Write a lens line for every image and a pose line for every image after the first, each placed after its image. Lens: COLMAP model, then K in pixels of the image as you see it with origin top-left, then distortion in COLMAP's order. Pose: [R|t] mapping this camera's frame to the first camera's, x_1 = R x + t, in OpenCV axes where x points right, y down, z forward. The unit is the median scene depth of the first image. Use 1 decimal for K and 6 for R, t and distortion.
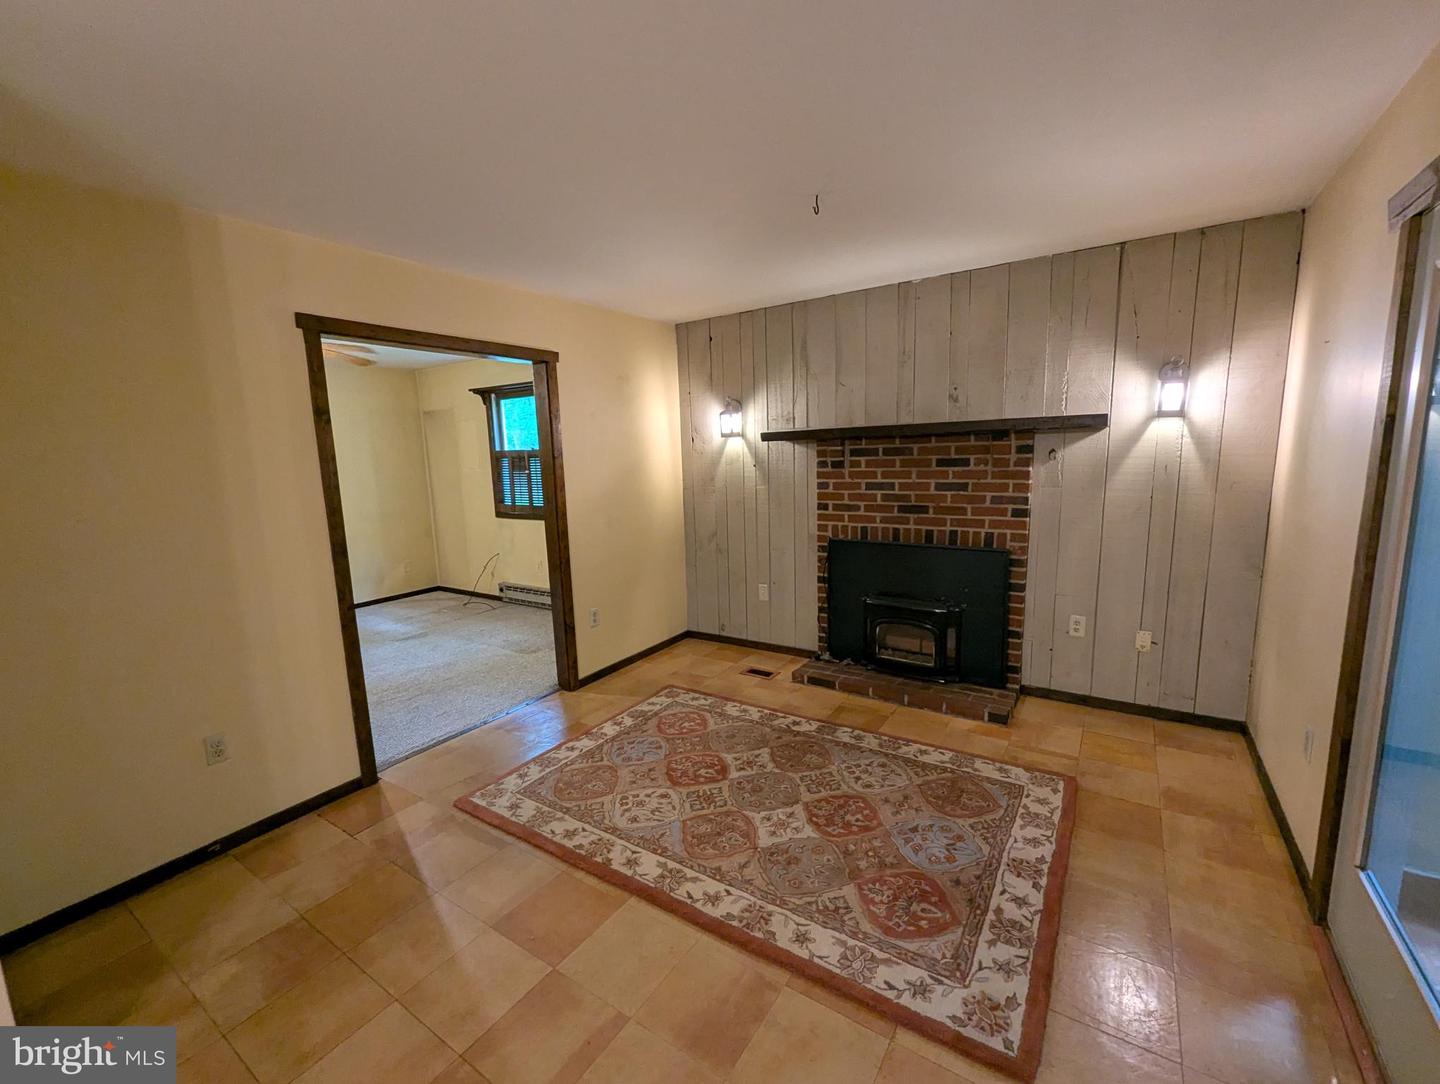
lens RADIAL K [[603.9, 0, 727.8], [0, 603.9, 545.6], [0, 0, 1]] dist [0.000298, 0.000290]
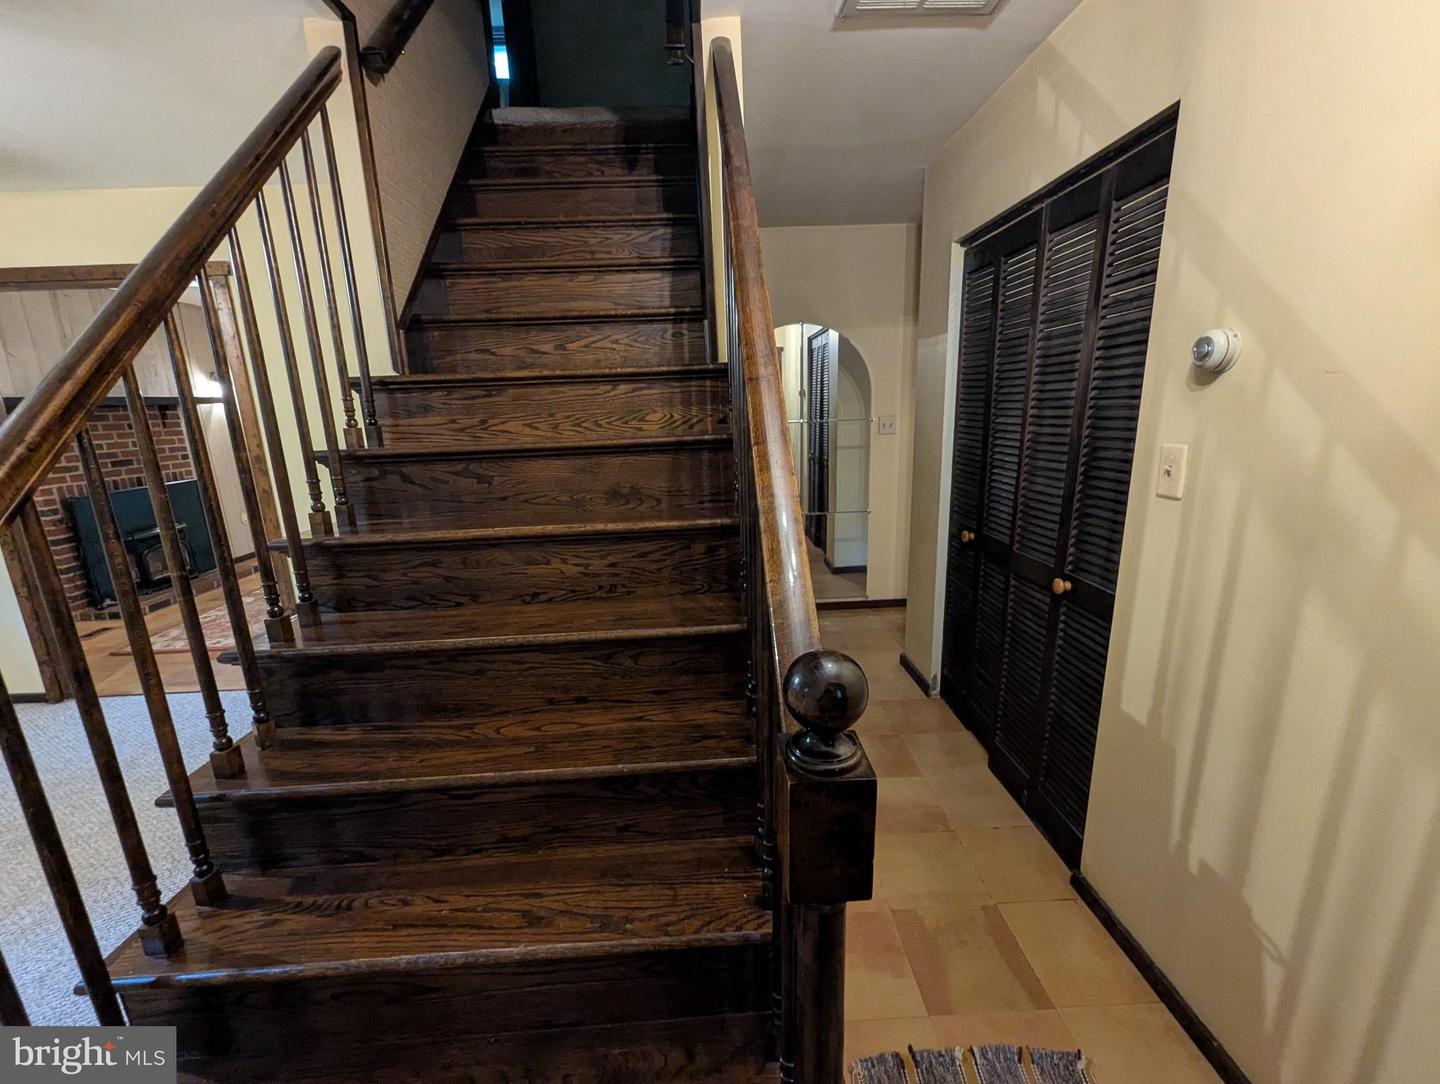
lens RADIAL K [[603.9, 0, 727.8], [0, 603.9, 545.6], [0, 0, 1]] dist [0.000298, 0.000290]
pose [[-0.586023, -0.133760, 0.799178, -1.501469], [0.187462, 0.937143, 0.294314, -0.032369], [-0.788312, 0.322290, -0.524112, 0.710210]]
